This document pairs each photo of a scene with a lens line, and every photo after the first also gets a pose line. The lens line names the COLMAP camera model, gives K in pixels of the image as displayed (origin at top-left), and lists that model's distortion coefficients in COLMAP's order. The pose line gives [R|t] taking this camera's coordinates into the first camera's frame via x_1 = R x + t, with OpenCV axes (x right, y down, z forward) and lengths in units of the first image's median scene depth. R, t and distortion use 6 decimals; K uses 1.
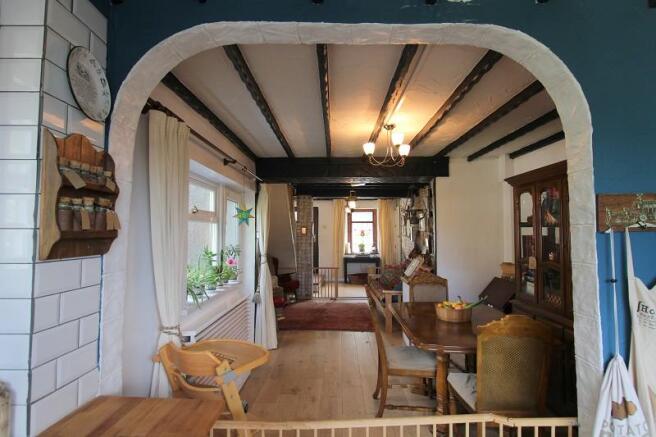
lens RADIAL K [[360.0, 0, 329.5], [0, 360.0, 222.0], [0, 0, 1]] dist [0.000646, 0.000246]
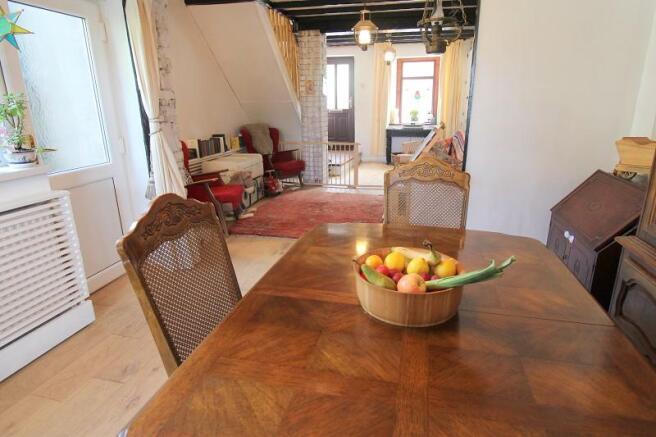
lens RADIAL K [[360.0, 0, 345.8], [0, 360.0, 213.9], [0, 0, 1]] dist [0.000646, 0.000246]
pose [[0.973597, 0.058574, -0.220631, 0.129191], [0.013967, 0.949423, 0.313688, 0.030912], [0.227846, -0.308487, 0.923538, 0.251726]]
